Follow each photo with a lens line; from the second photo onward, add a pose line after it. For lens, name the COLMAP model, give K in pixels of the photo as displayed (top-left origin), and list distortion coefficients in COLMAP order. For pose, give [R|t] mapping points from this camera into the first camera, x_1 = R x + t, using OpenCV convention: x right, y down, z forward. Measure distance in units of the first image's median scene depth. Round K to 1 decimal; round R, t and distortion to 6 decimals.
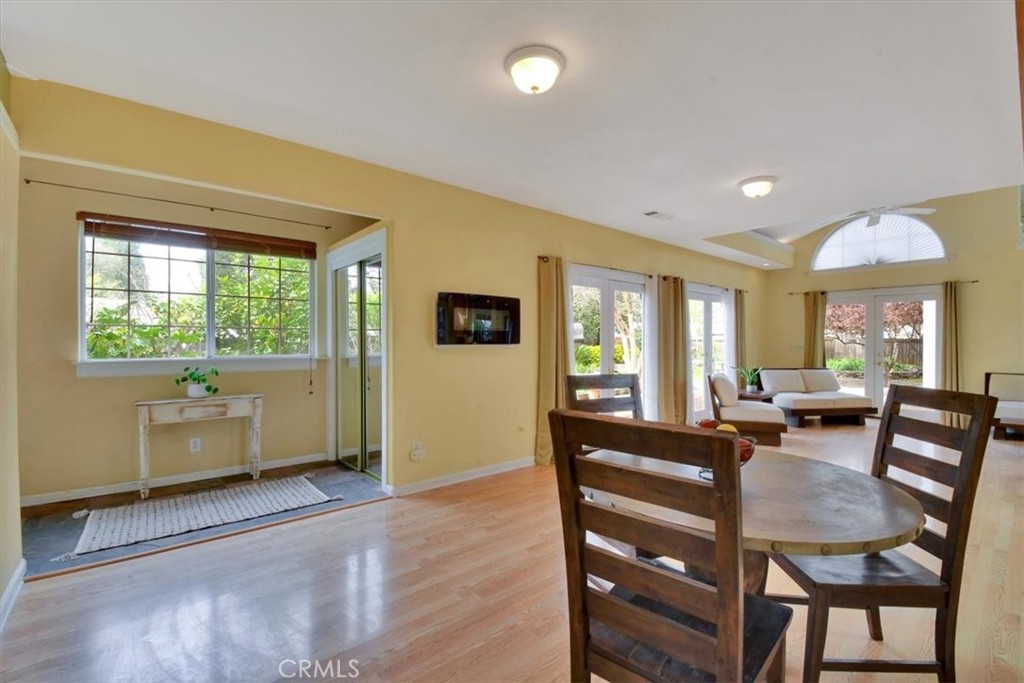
lens RADIAL K [[448.0, 0, 511.0], [0, 448.0, 342.6], [0, 0, 1]] dist [-0.011258, -0.000721]
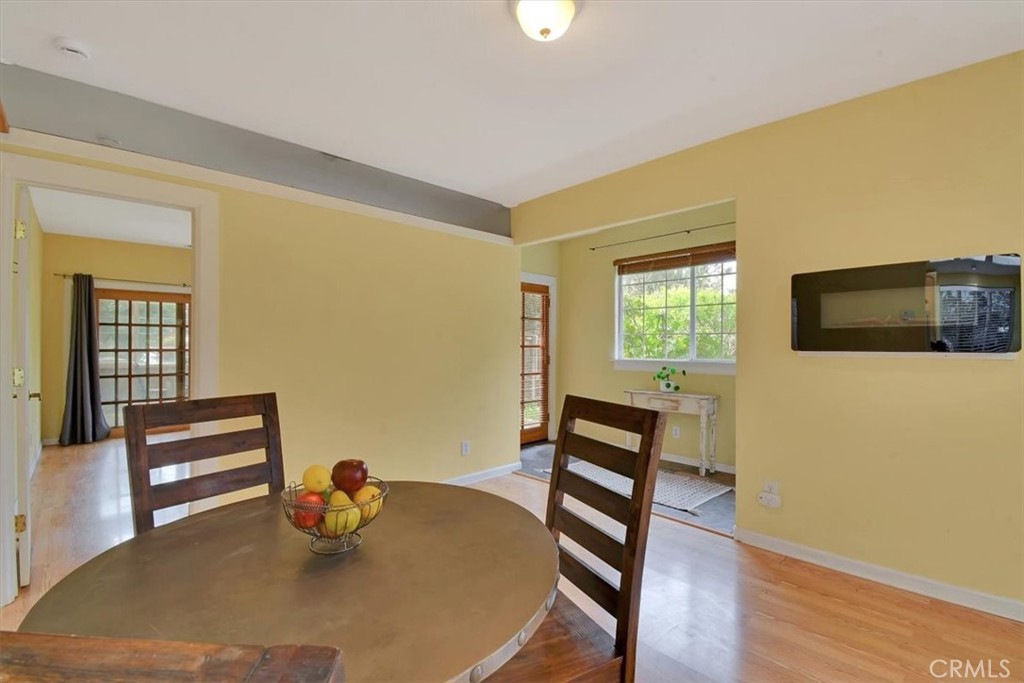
lens RADIAL K [[448.0, 0, 510.8], [0, 448.0, 341.0], [0, 0, 1]] dist [-0.011258, -0.000721]
pose [[0.048759, -0.010225, -0.998758, 0.500909], [-0.005350, 0.999931, -0.010498, -0.000859], [0.998796, 0.005856, 0.048701, 0.527307]]
